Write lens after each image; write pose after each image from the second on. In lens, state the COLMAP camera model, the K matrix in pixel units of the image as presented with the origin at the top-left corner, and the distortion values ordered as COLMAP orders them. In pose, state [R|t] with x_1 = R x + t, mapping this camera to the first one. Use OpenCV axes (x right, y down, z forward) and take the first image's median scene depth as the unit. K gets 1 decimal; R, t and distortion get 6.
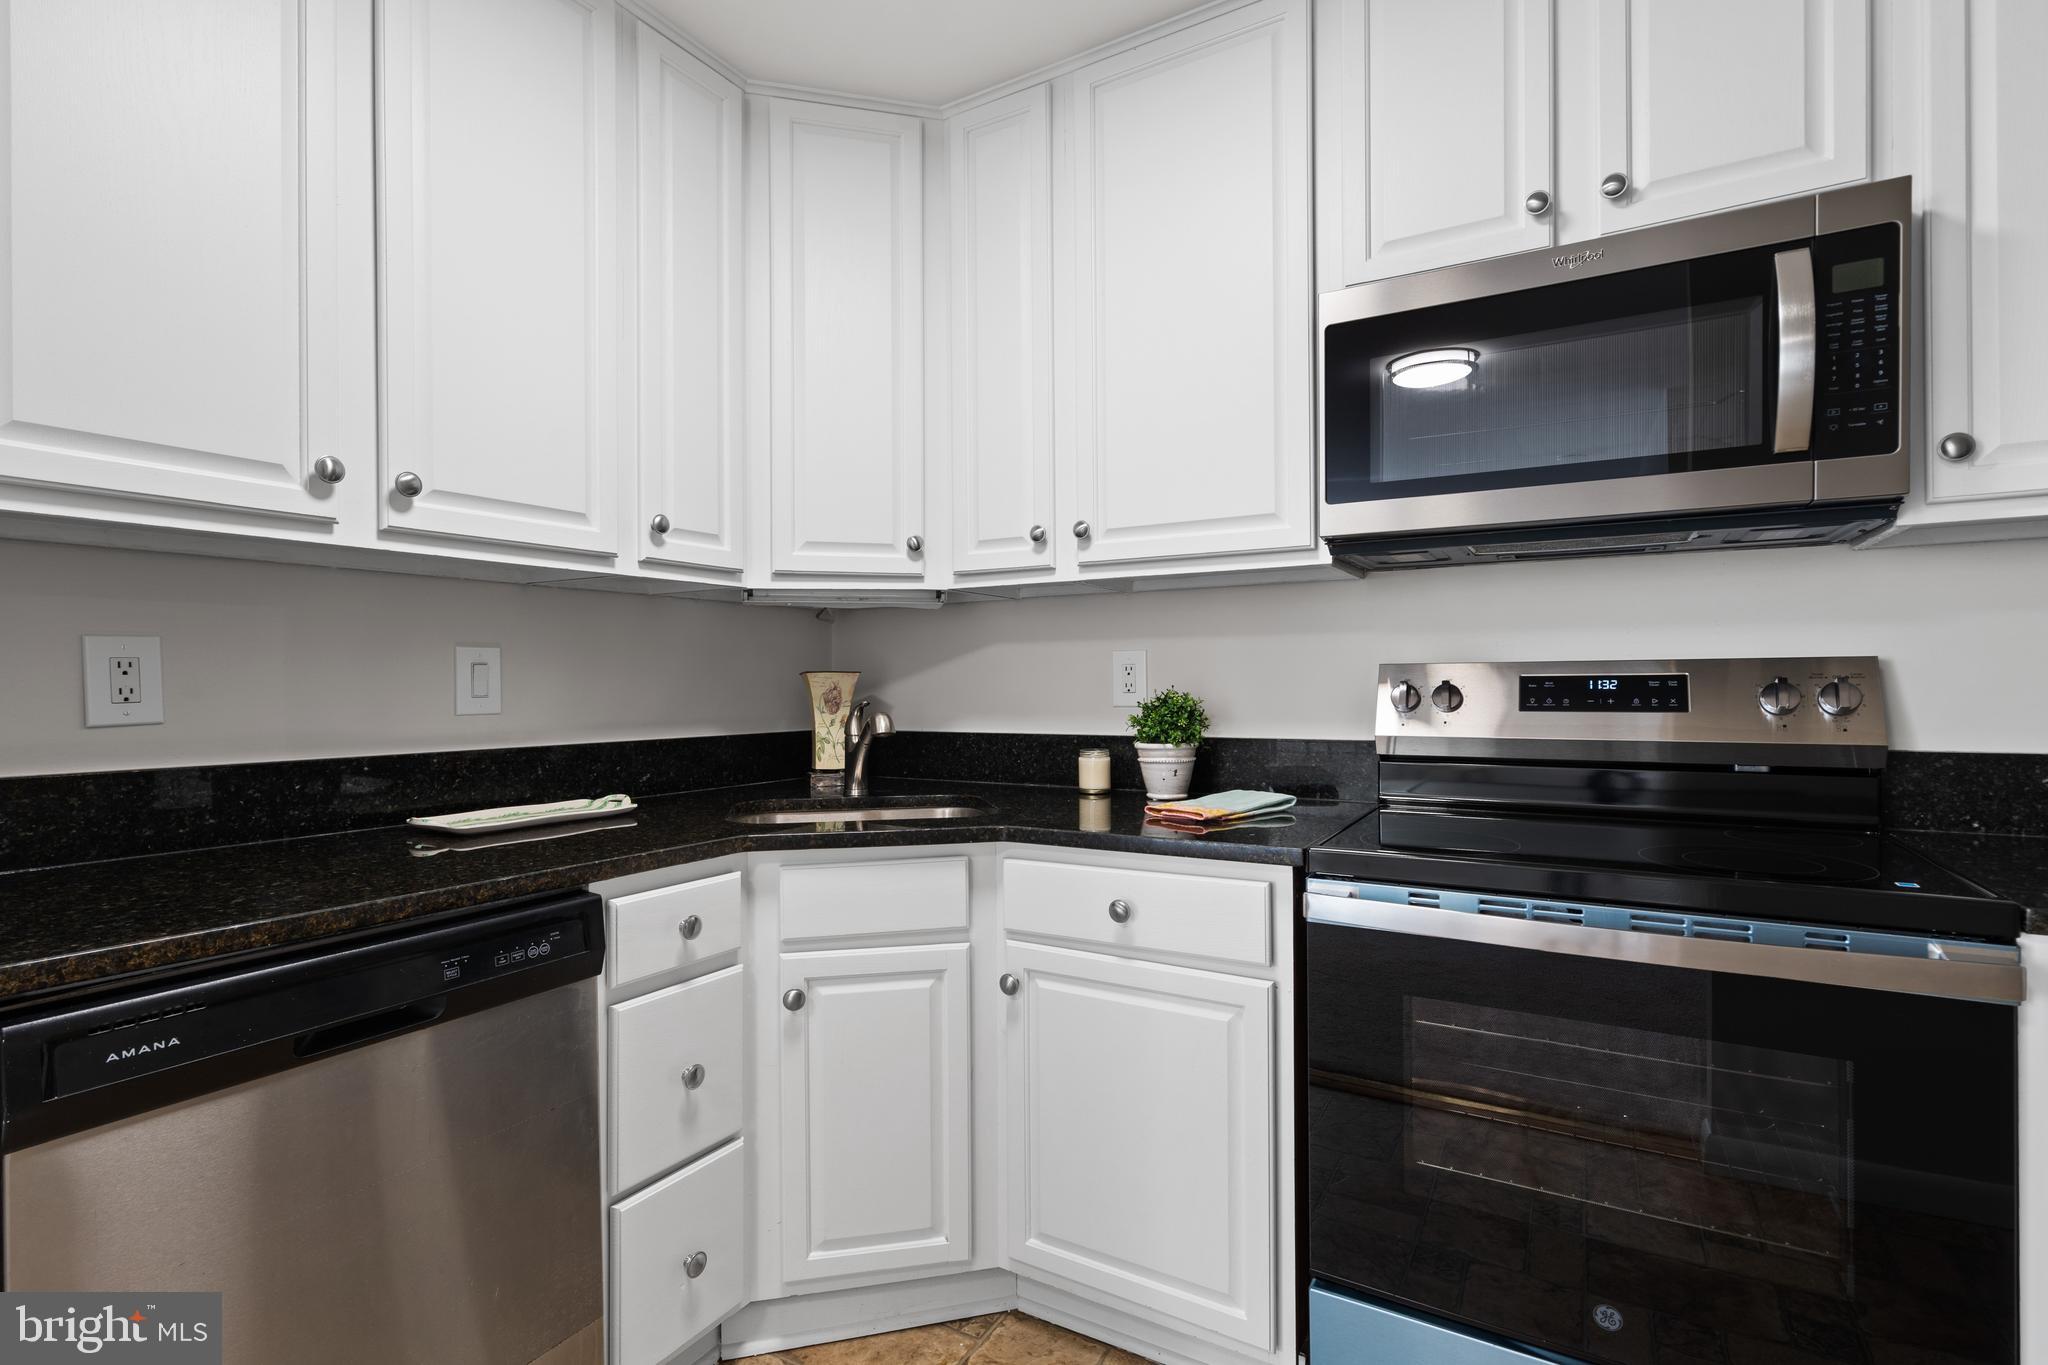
lens RADIAL K [[965.5, 0, 1017.4], [0, 965.5, 685.2], [0, 0, 1]] dist [-0.001754, -0.000436]
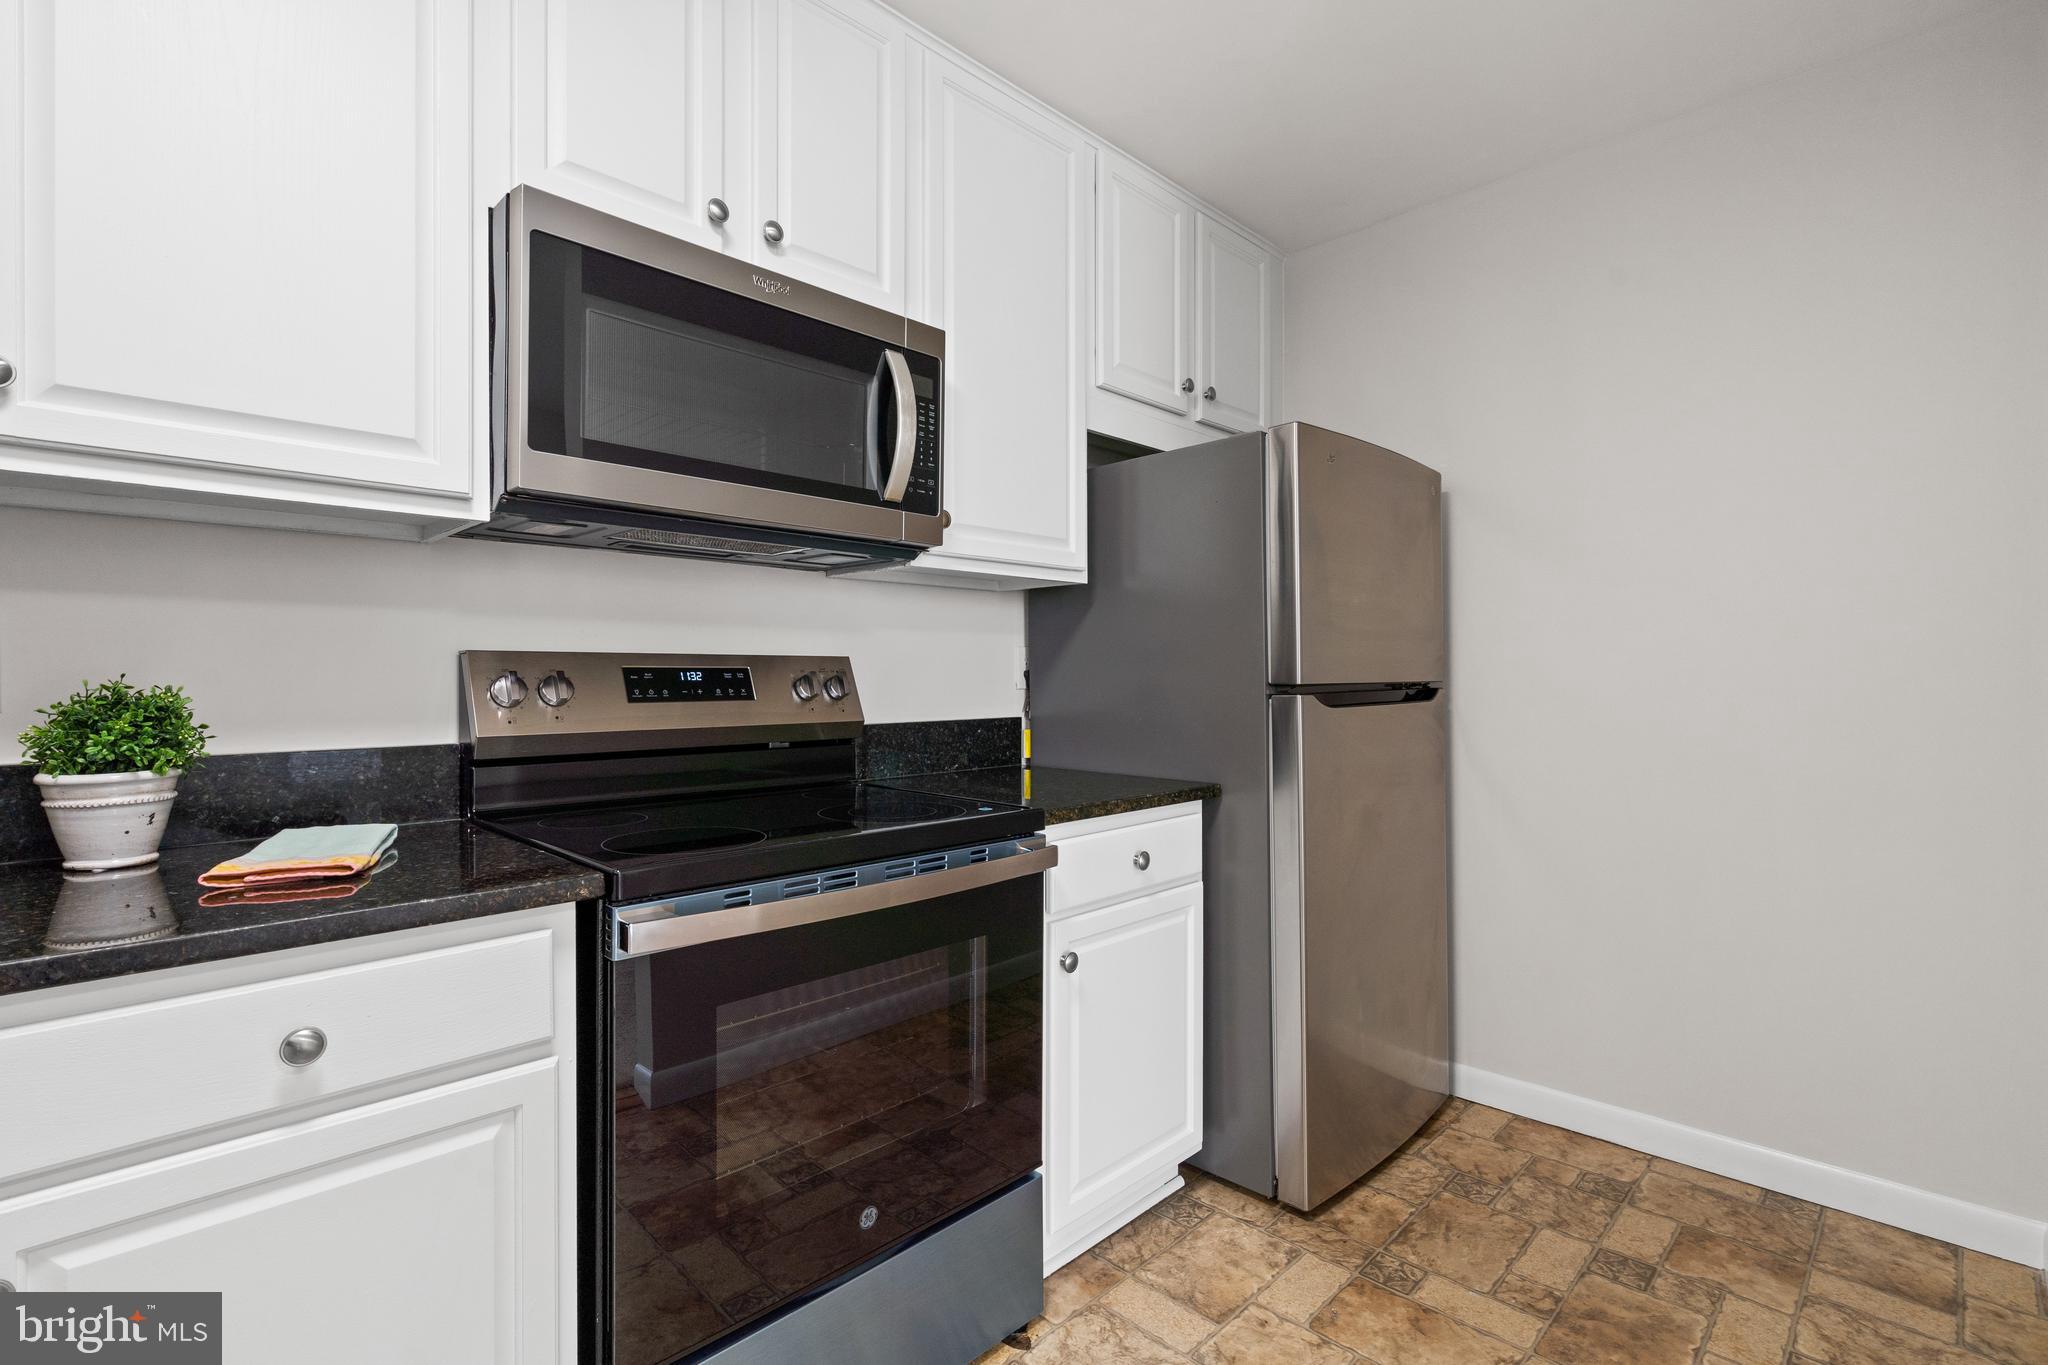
lens RADIAL K [[936.4, 0, 1011.7], [0, 936.4, 679.5], [0, 0, 1]] dist [-0.011426, 0.000273]
pose [[0.257103, 0.003010, 0.966379, -0.318354], [0.000145, 0.999995, -0.003154, 0.006579], [-0.966384, 0.000951, 0.257101, 0.399909]]
